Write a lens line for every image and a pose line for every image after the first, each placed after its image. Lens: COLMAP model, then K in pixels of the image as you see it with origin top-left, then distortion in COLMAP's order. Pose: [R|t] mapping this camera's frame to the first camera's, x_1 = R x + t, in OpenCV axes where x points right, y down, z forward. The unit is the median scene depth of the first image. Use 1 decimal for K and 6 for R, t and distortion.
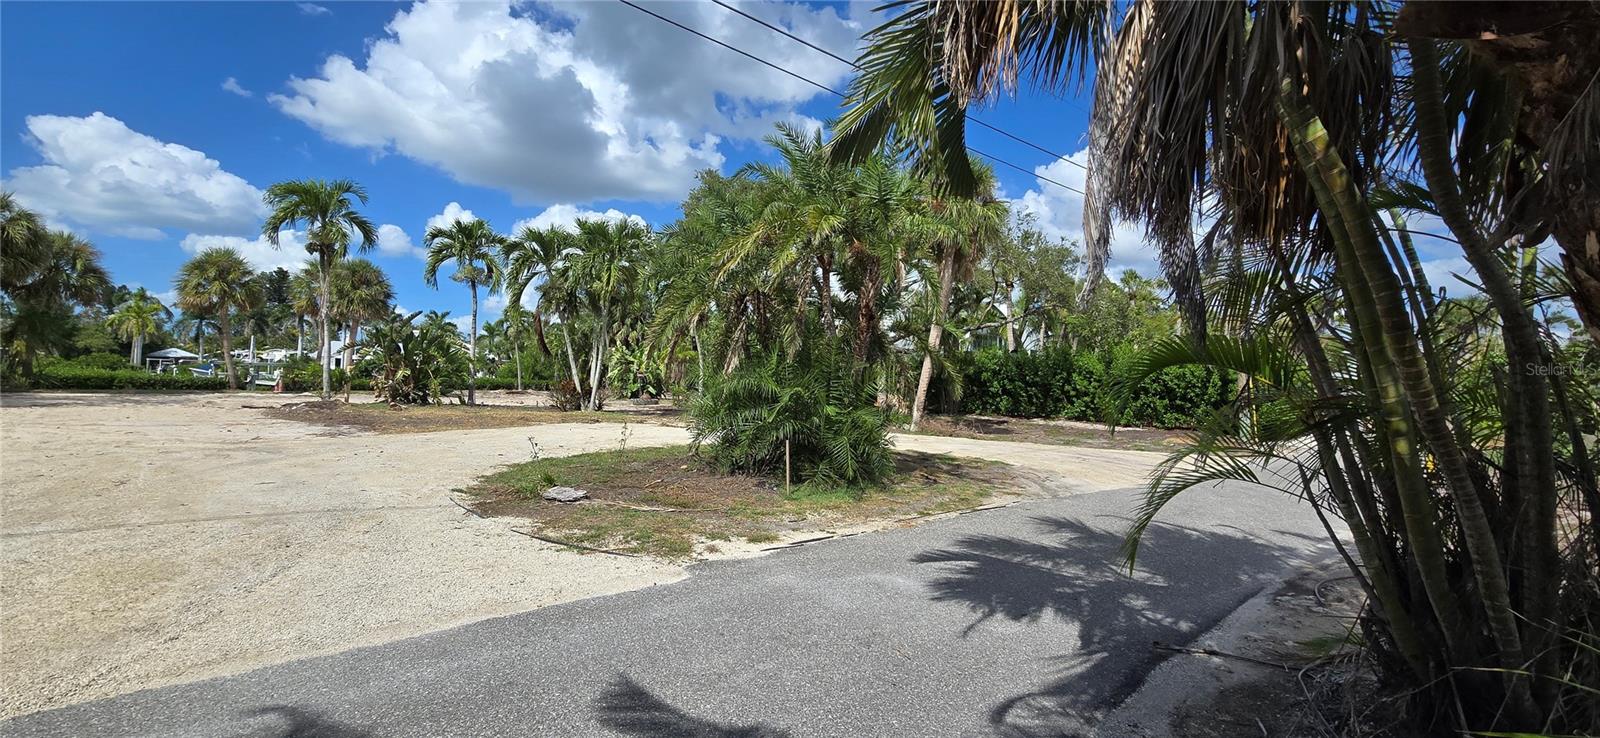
lens RADIAL K [[656.1, 0, 818.9], [0, 656.1, 361.7], [0, 0, 1]] dist [-0.005557, 0.001028]
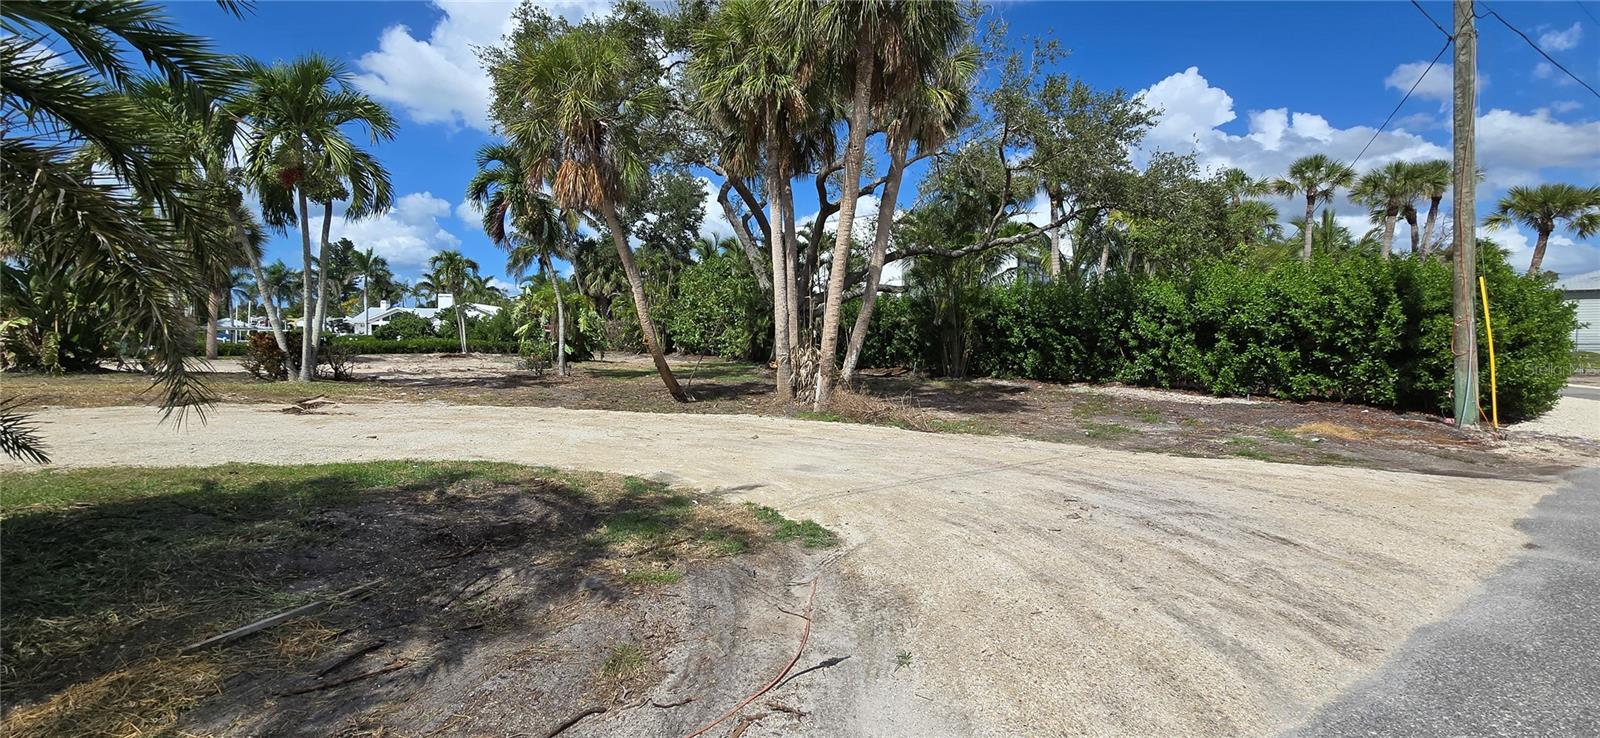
lens RADIAL K [[656.1, 0, 810.2], [0, 656.1, 355.4], [0, 0, 1]] dist [-0.005557, 0.001028]
pose [[0.991472, -0.014457, -0.129518, 0.158329], [0.020791, 0.998646, 0.047686, 0.023006], [0.128653, -0.049972, 0.990430, 0.329182]]
